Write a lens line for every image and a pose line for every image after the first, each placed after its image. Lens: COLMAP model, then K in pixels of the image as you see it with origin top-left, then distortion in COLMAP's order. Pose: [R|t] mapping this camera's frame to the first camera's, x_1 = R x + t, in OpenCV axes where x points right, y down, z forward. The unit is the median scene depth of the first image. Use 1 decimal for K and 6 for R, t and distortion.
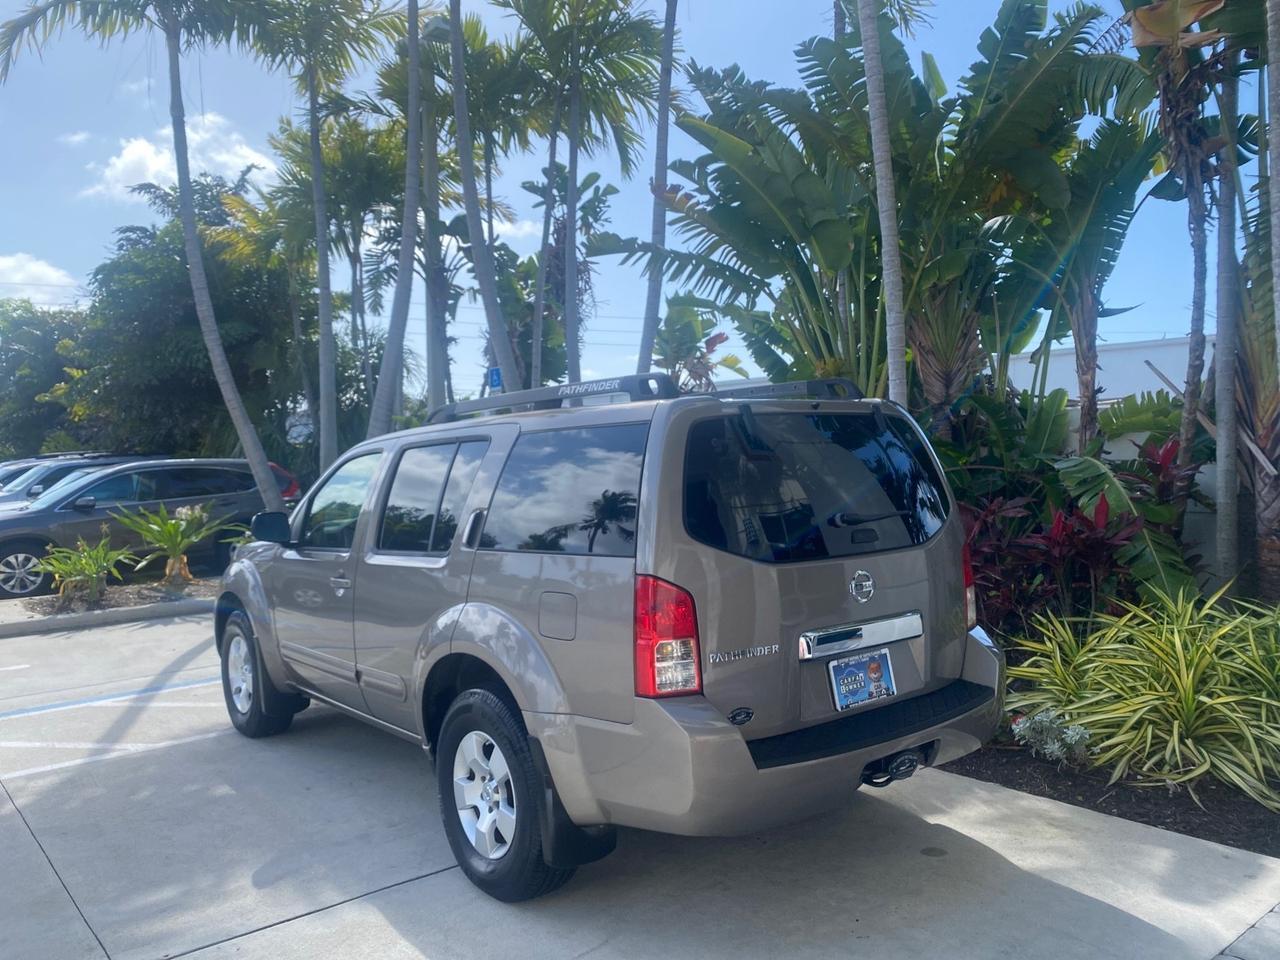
lens RADIAL K [[986.1, 0, 642.5], [0, 986.1, 474.2], [0, 0, 1]] dist [0.008211, 0.001106]
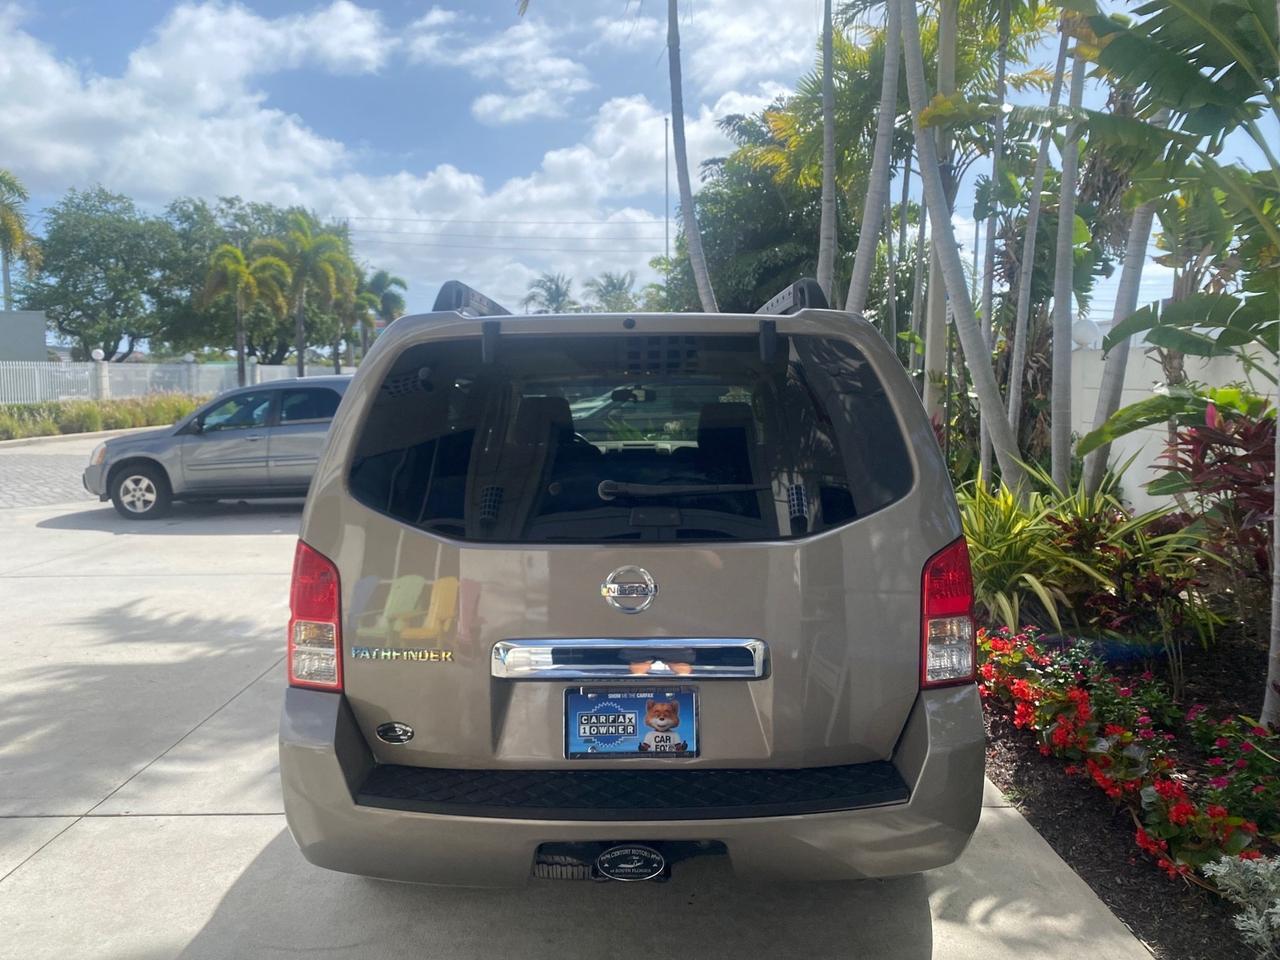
lens RADIAL K [[983.3, 0, 642.1], [0, 983.3, 471.9], [0, 0, 1]] dist [0.009740, -0.000652]
pose [[0.794330, 0.080916, -0.602073, 0.360344], [-0.033609, 0.995425, 0.089438, -0.016287], [0.606556, -0.050808, 0.793416, 0.268485]]
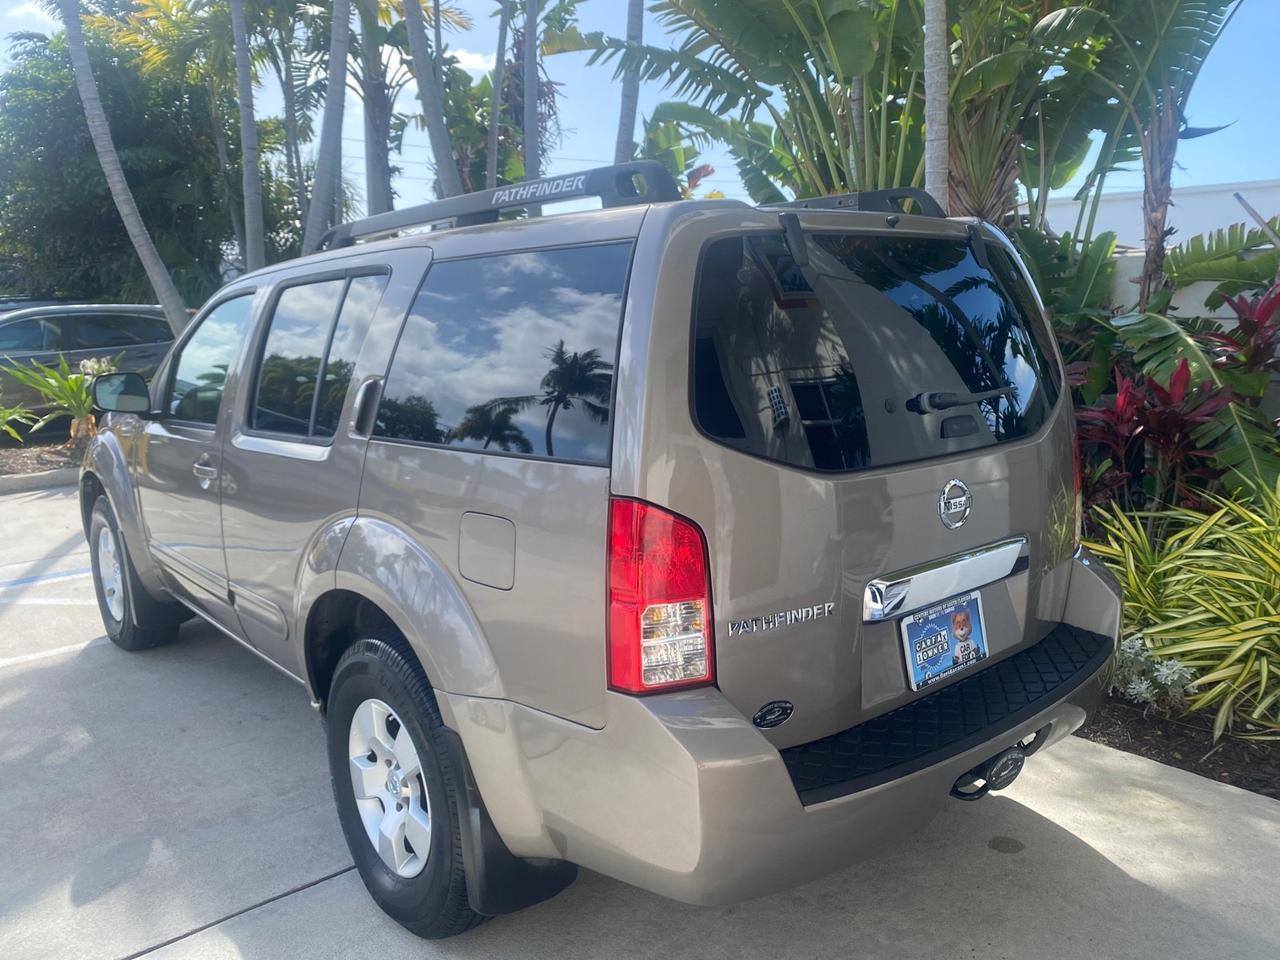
lens RADIAL K [[983.3, 0, 642.1], [0, 983.3, 471.9], [0, 0, 1]] dist [0.009740, -0.000652]
pose [[0.999434, 0.007542, 0.032796, -0.003550], [-0.012176, 0.989575, 0.143502, 0.000755], [-0.031372, -0.143820, 0.989106, 0.206591]]
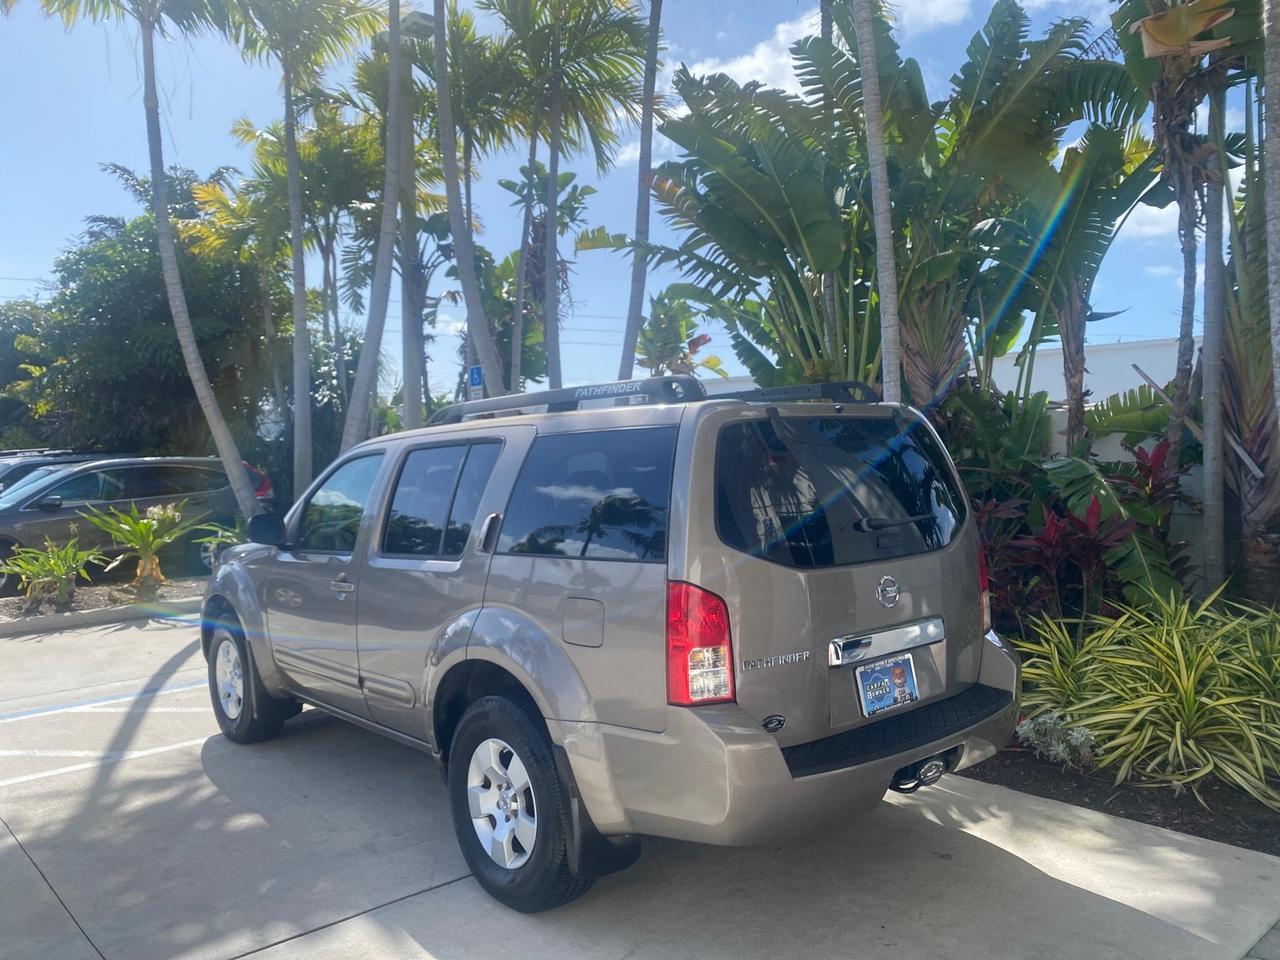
lens RADIAL K [[983.3, 0, 642.1], [0, 983.3, 471.9], [0, 0, 1]] dist [0.009740, -0.000652]
pose [[0.999316, 0.002591, 0.036880, -0.035273], [-0.002566, 0.999996, -0.000717, -0.003112], [-0.036882, 0.000622, 0.999319, 0.009924]]
